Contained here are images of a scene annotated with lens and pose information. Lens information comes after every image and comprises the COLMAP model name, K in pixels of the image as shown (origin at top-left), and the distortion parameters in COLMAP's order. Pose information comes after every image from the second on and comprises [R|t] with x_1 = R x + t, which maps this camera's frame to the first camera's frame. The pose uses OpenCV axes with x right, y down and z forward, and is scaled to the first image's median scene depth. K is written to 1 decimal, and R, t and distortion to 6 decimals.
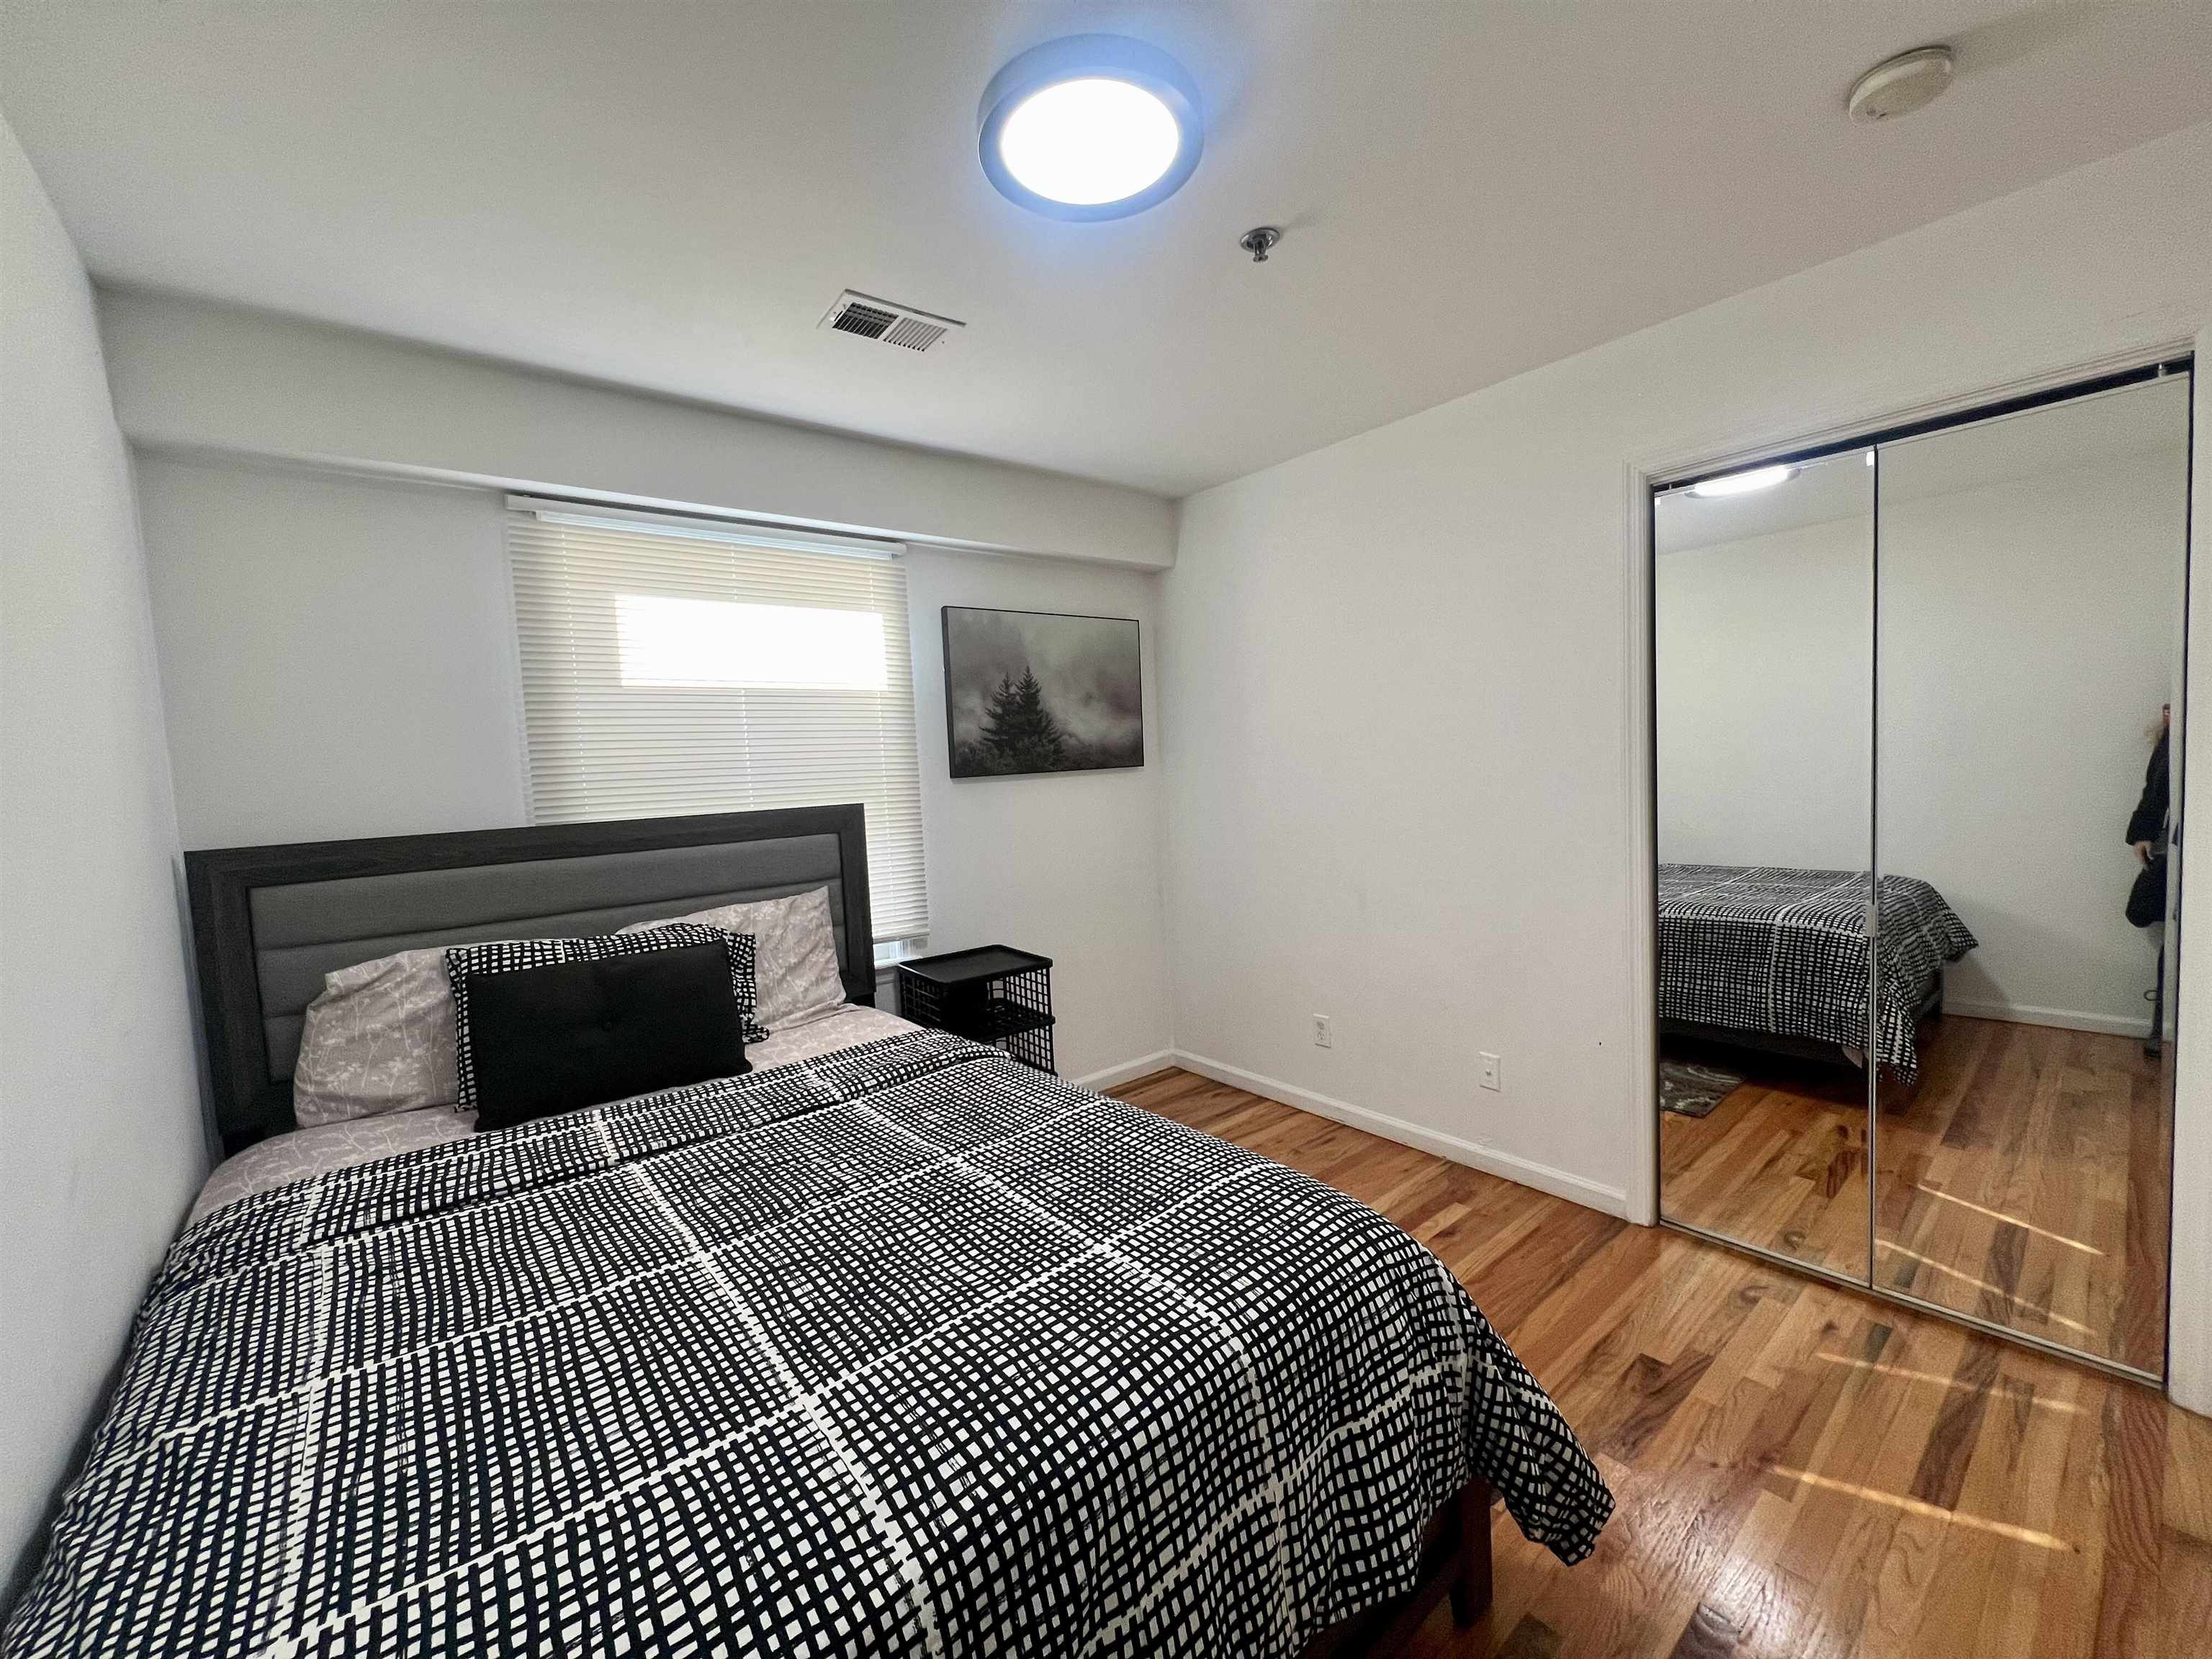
lens RADIAL K [[884.7, 0, 1103.0], [0, 884.7, 823.7], [0, 0, 1]] dist [-0.002415, 0.000575]
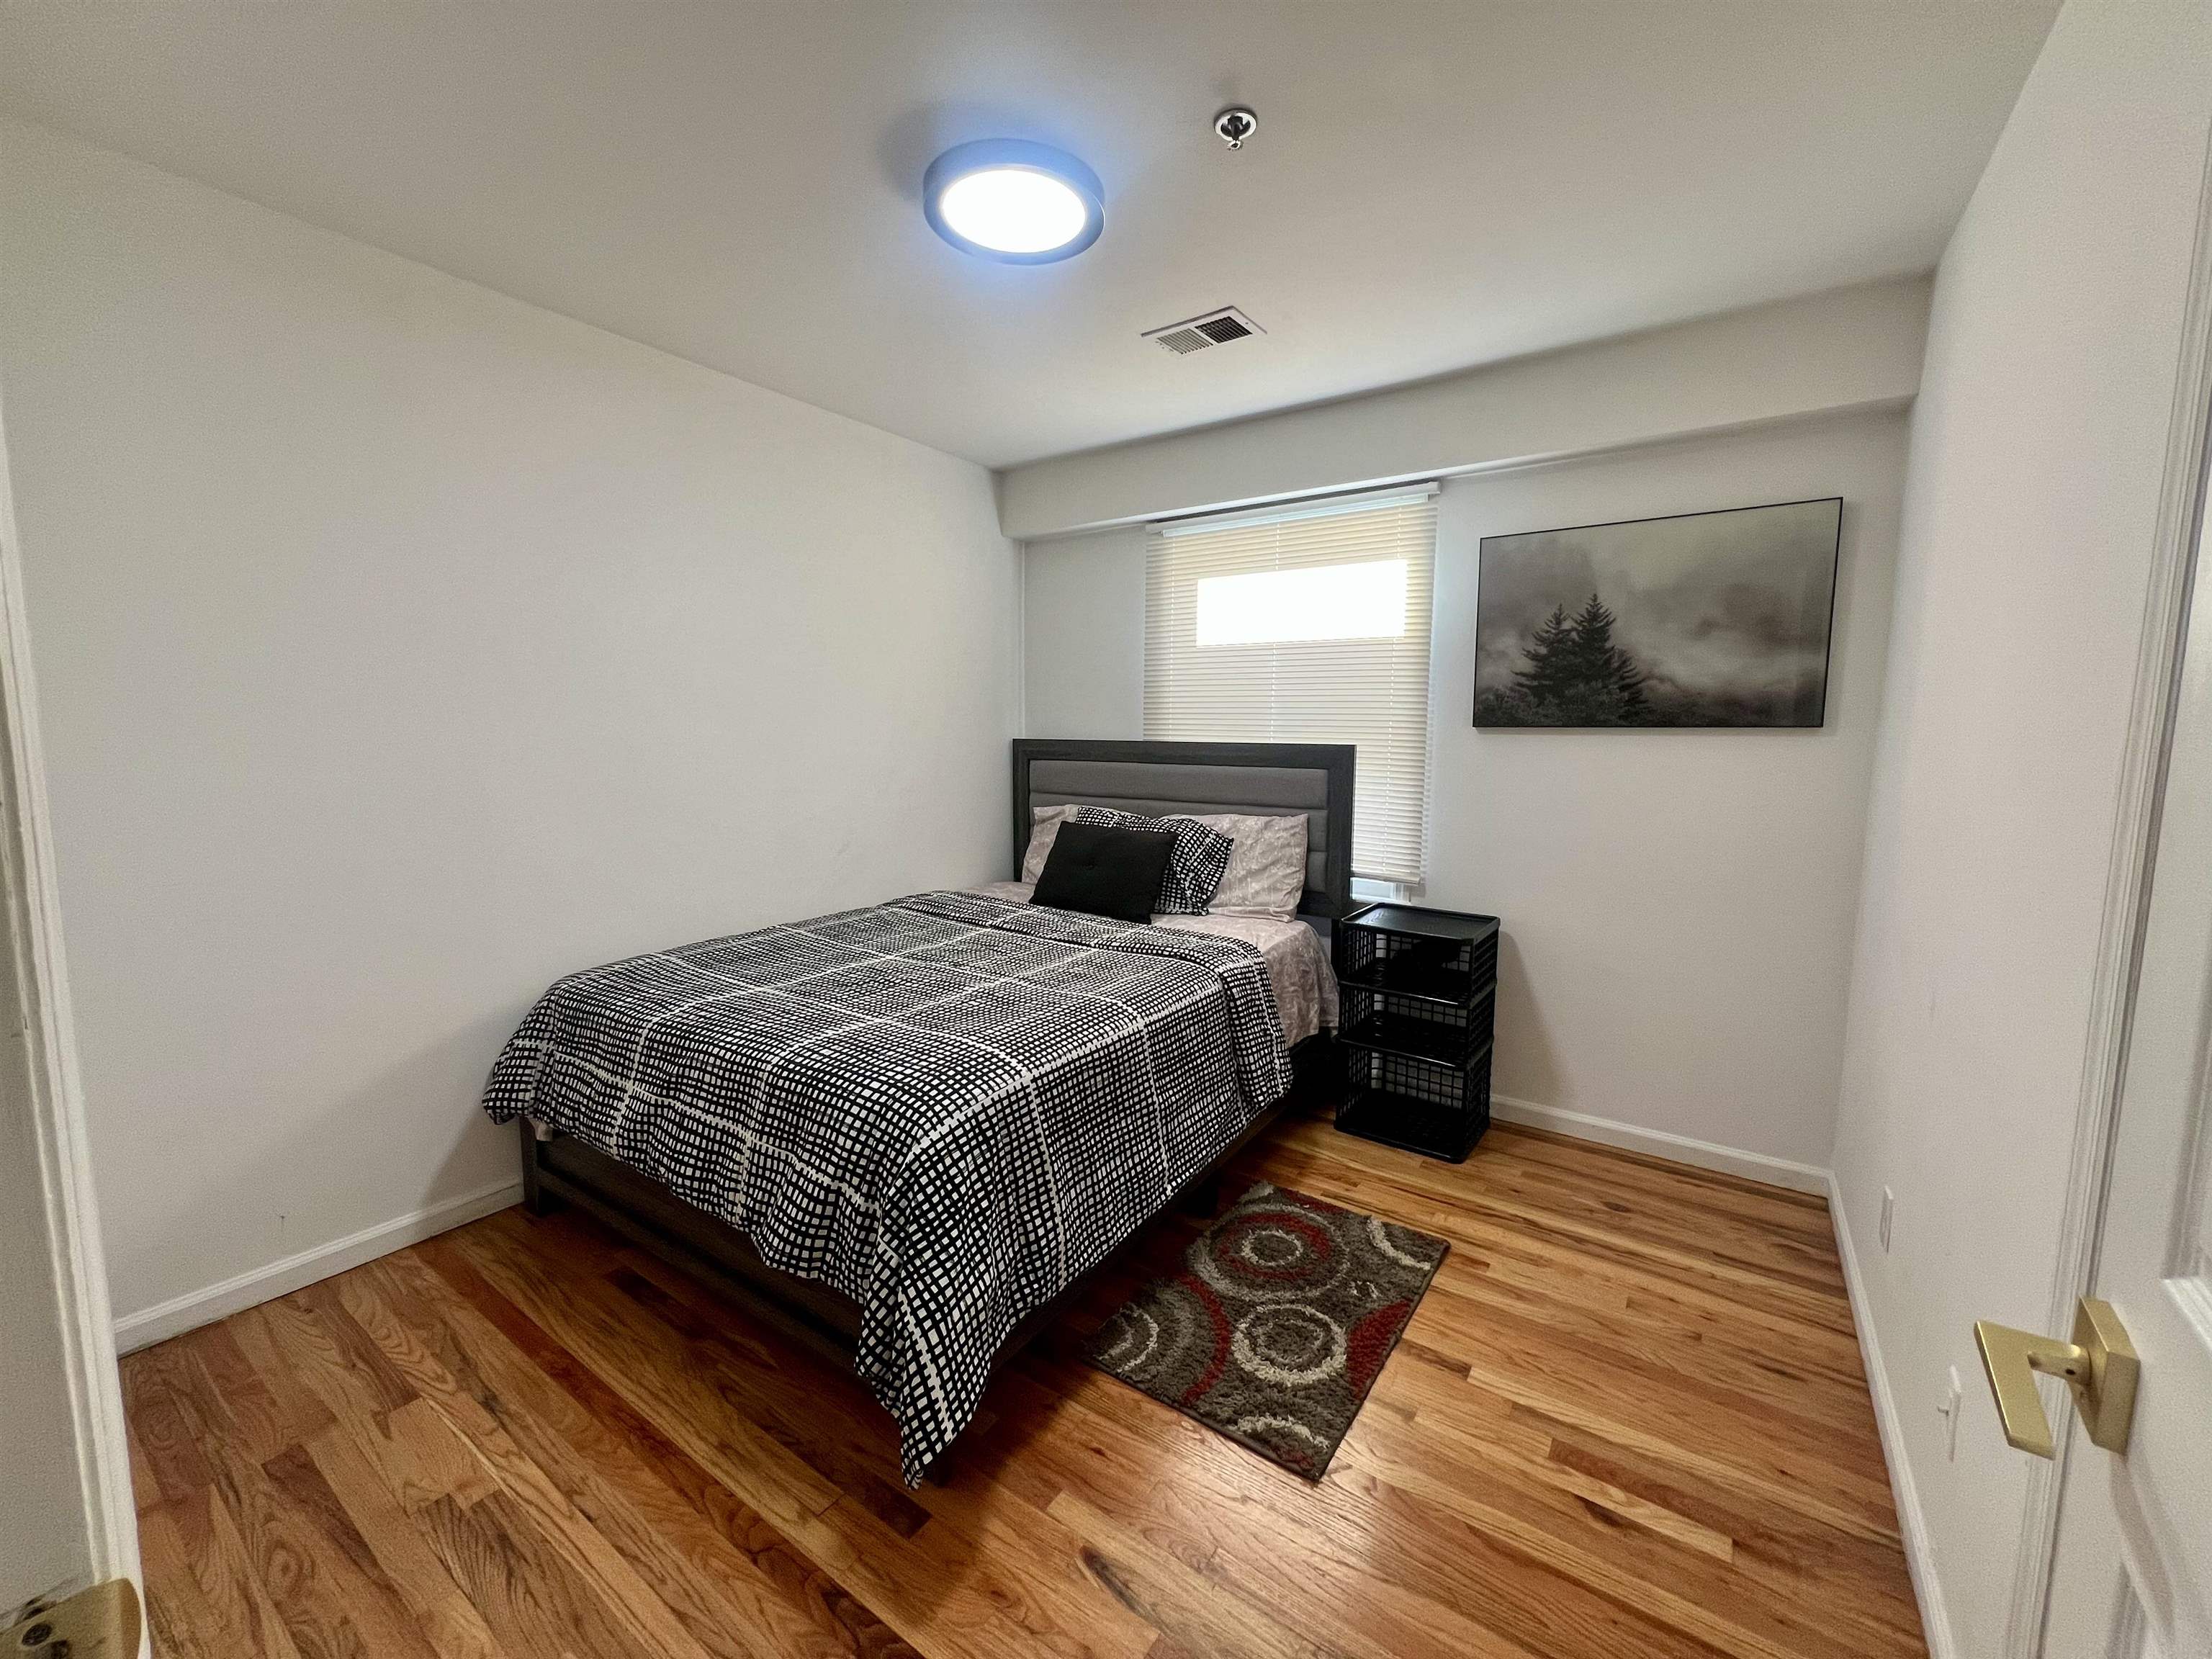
lens RADIAL K [[884.7, 0, 1106.3], [0, 884.7, 827.6], [0, 0, 1]] dist [-0.002415, 0.000575]
pose [[0.272355, 0.158927, -0.948981, 0.646964], [-0.087349, 0.986276, 0.140105, -0.045873], [0.958224, 0.044734, 0.282500, 0.391131]]
